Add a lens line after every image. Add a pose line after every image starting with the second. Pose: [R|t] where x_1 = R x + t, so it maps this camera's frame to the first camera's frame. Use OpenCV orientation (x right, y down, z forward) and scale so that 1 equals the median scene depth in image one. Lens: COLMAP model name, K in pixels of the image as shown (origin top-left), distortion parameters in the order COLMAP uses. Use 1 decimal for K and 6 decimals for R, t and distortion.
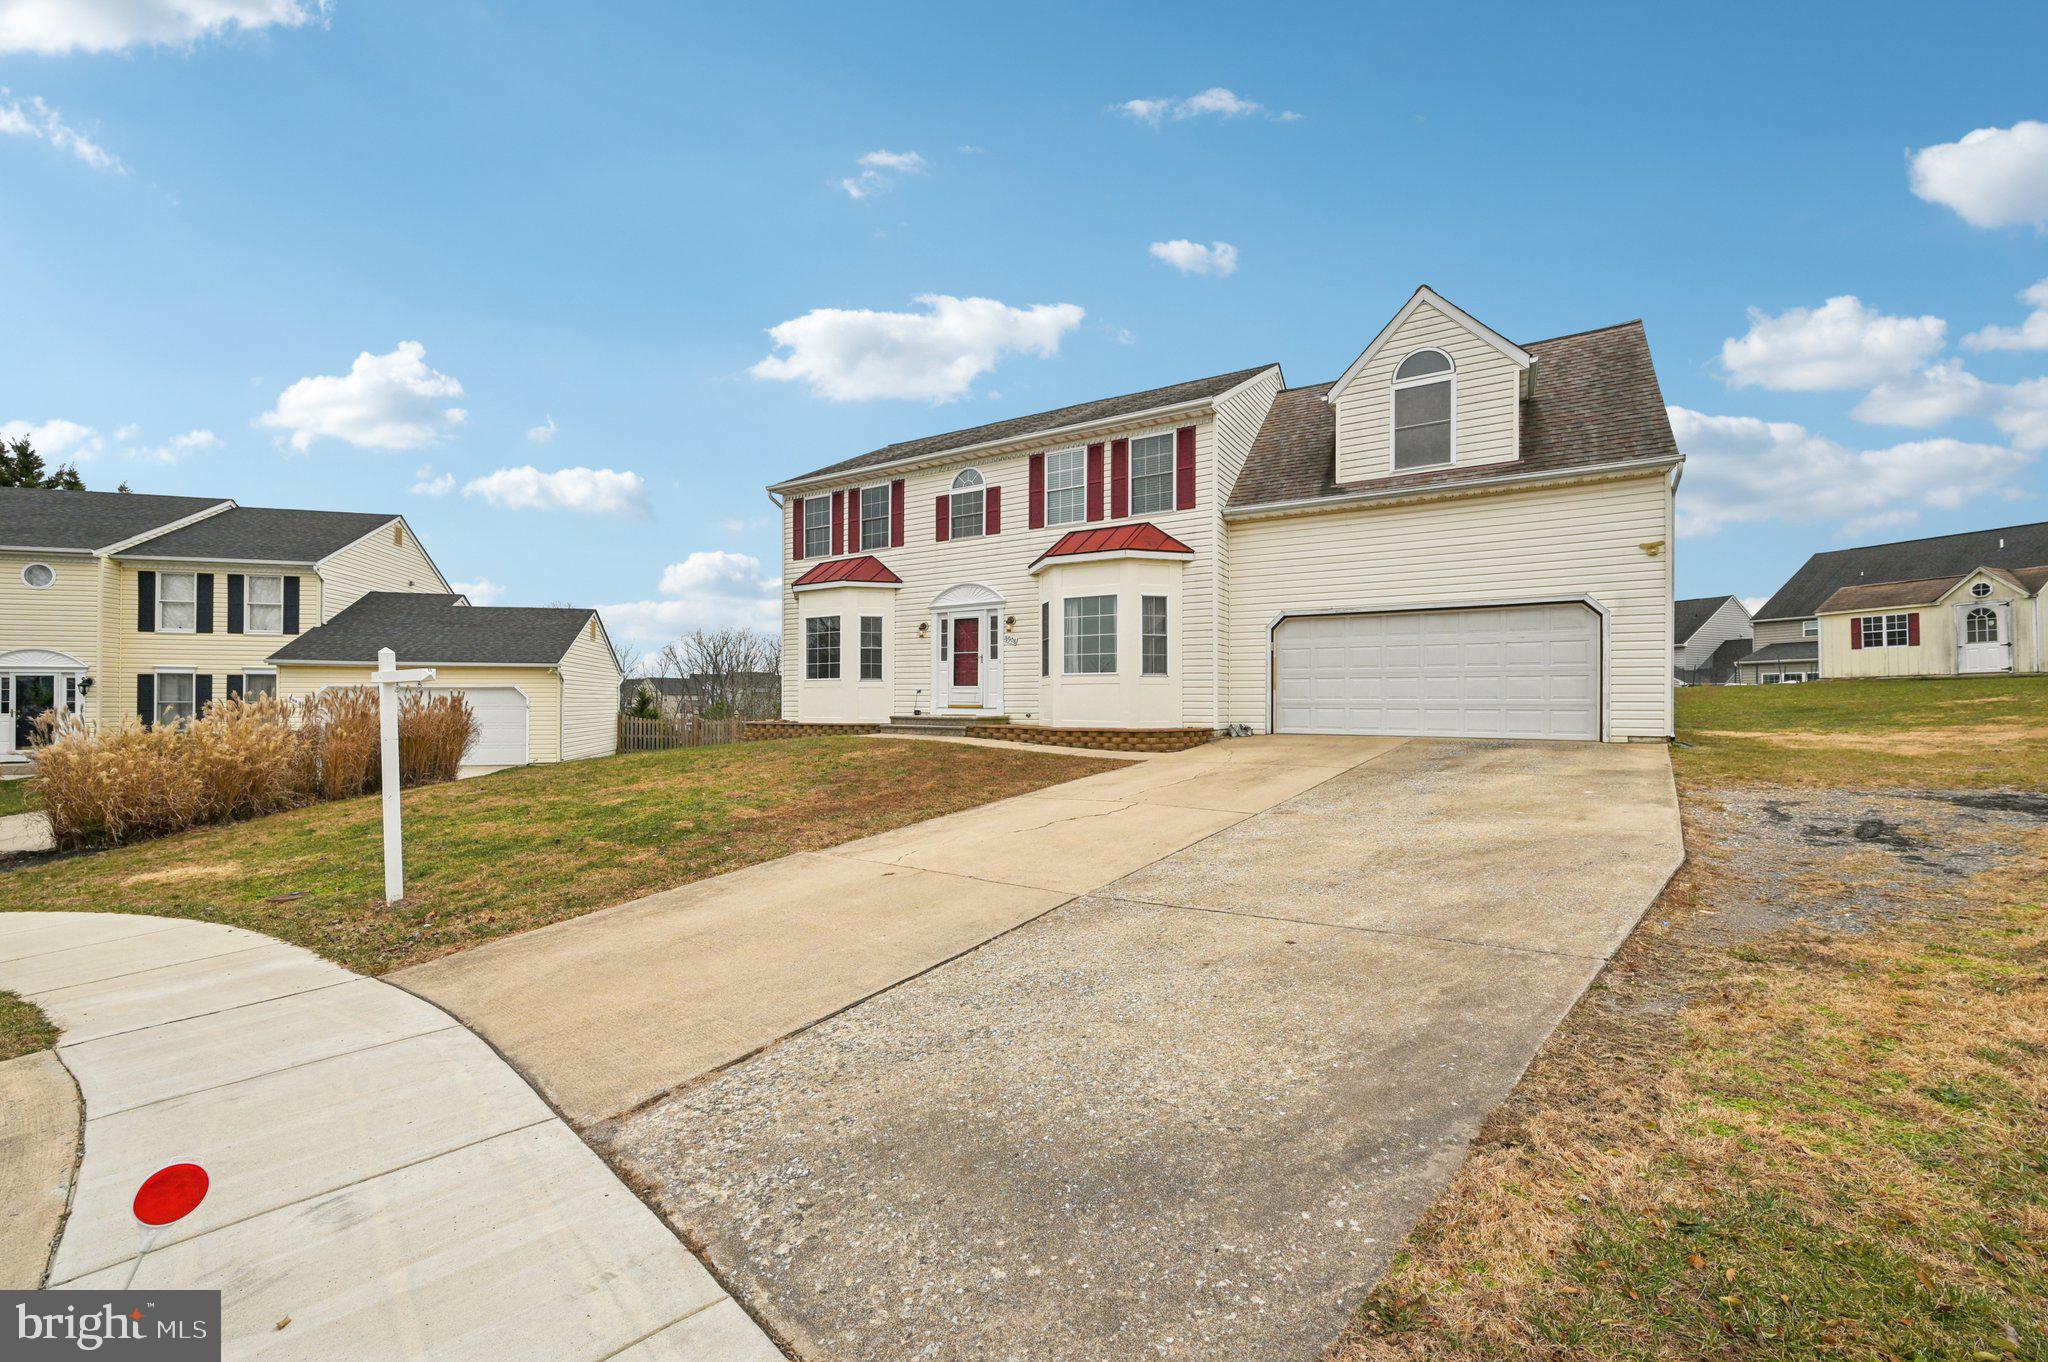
lens RADIAL K [[770.4, 0, 1046.9], [0, 770.4, 673.8], [0, 0, 1]] dist [0.001432, 0.000242]
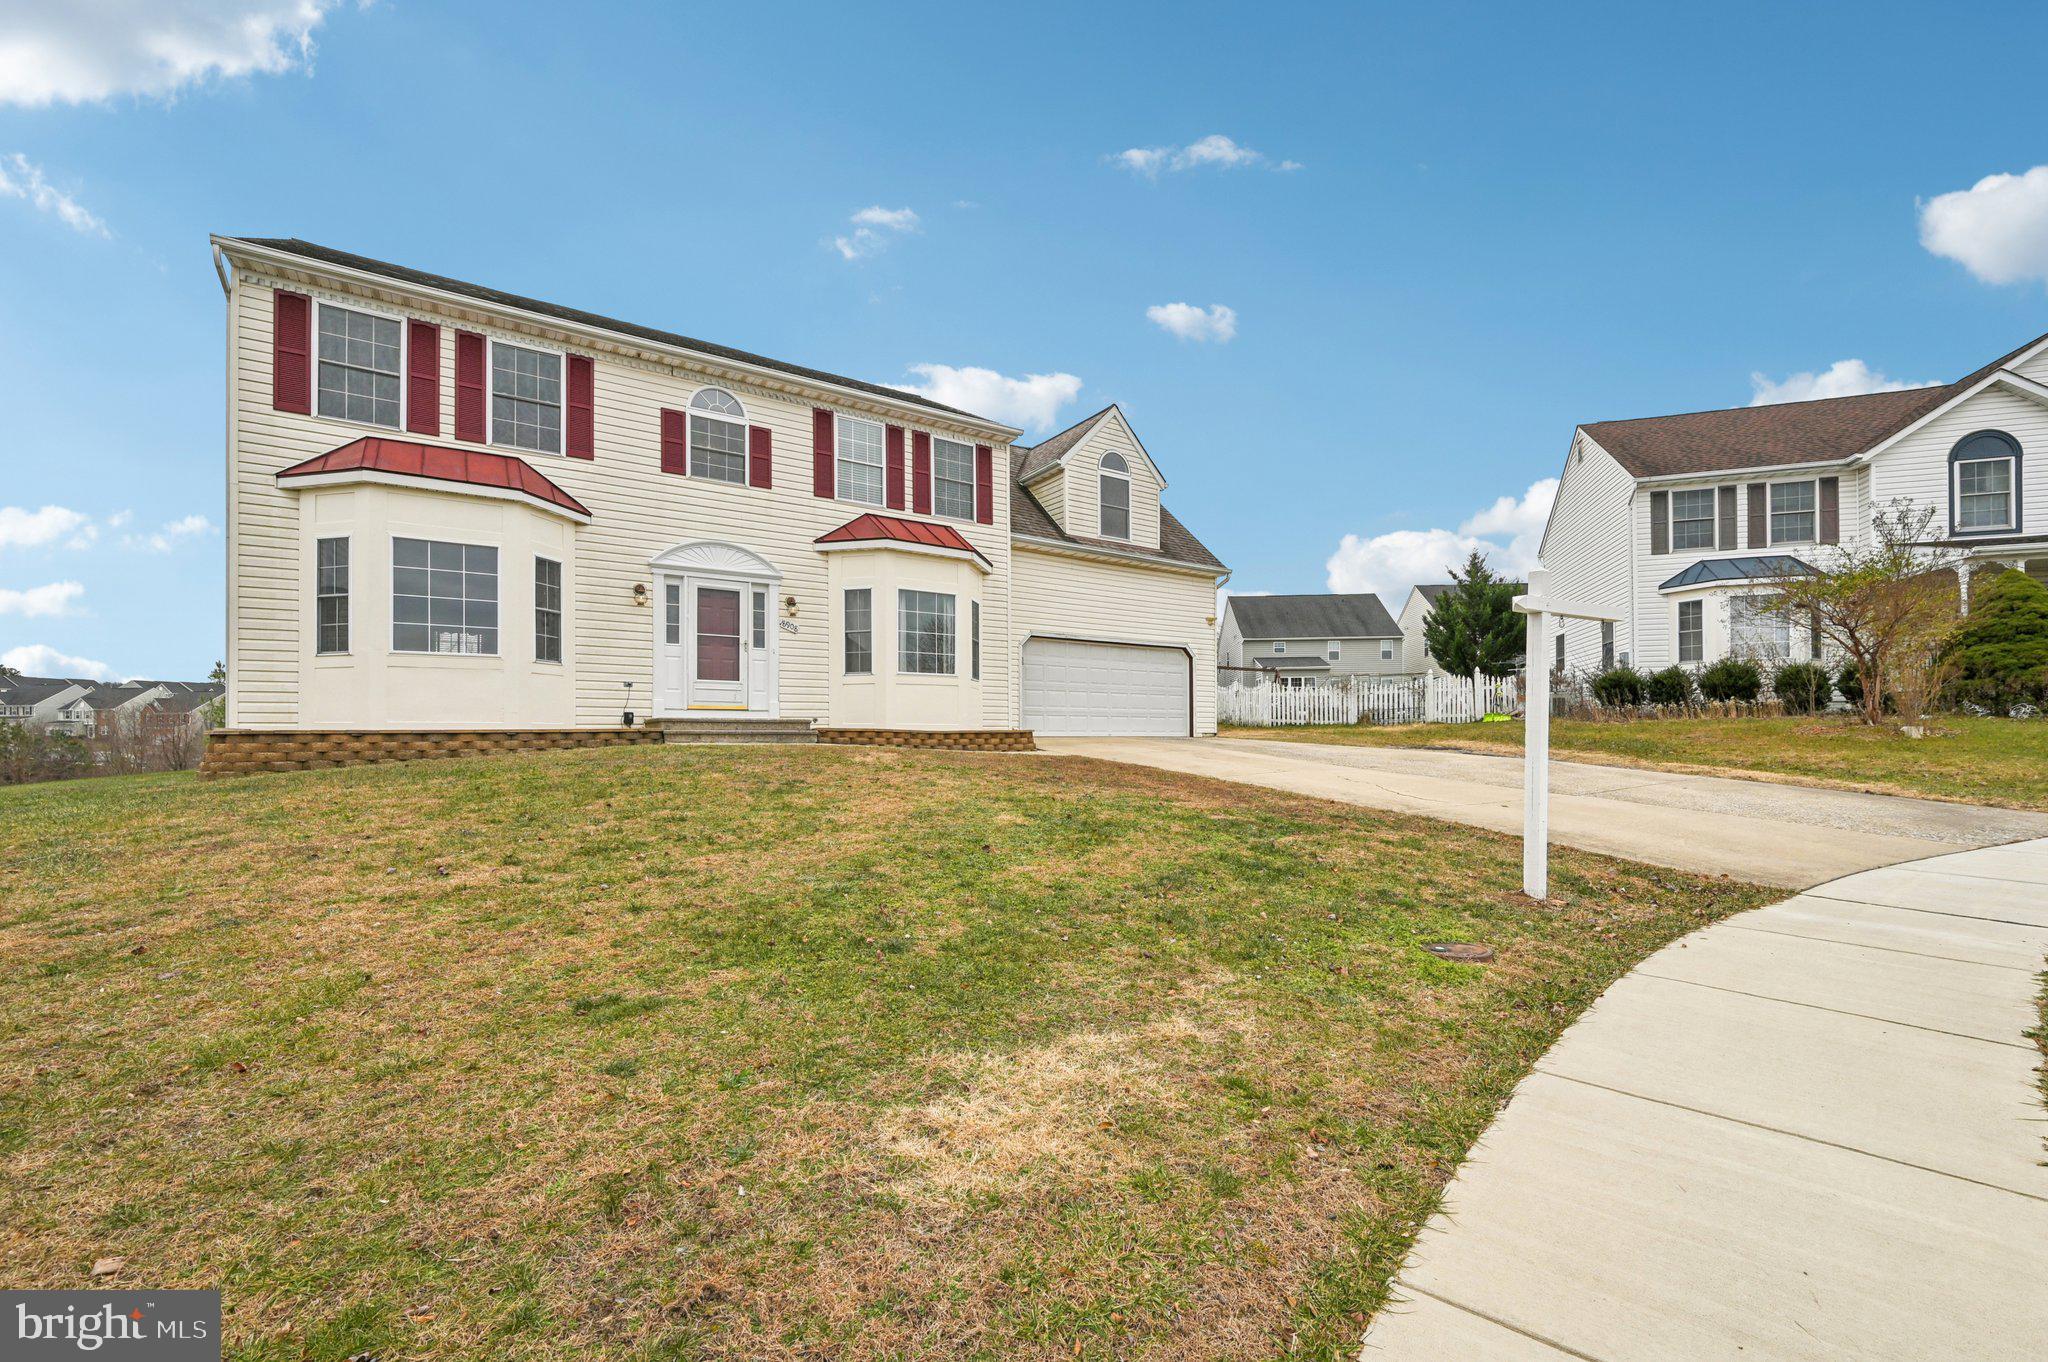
lens RADIAL K [[770.0, 0, 1009.5], [0, 770.0, 718.1], [0, 0, 1]] dist [-0.000257, 0.000197]
pose [[0.482211, 0.016700, 0.875896, -0.631907], [-0.029073, 0.999573, -0.003052, 0.047426], [-0.875573, -0.023993, 0.482491, 0.400129]]
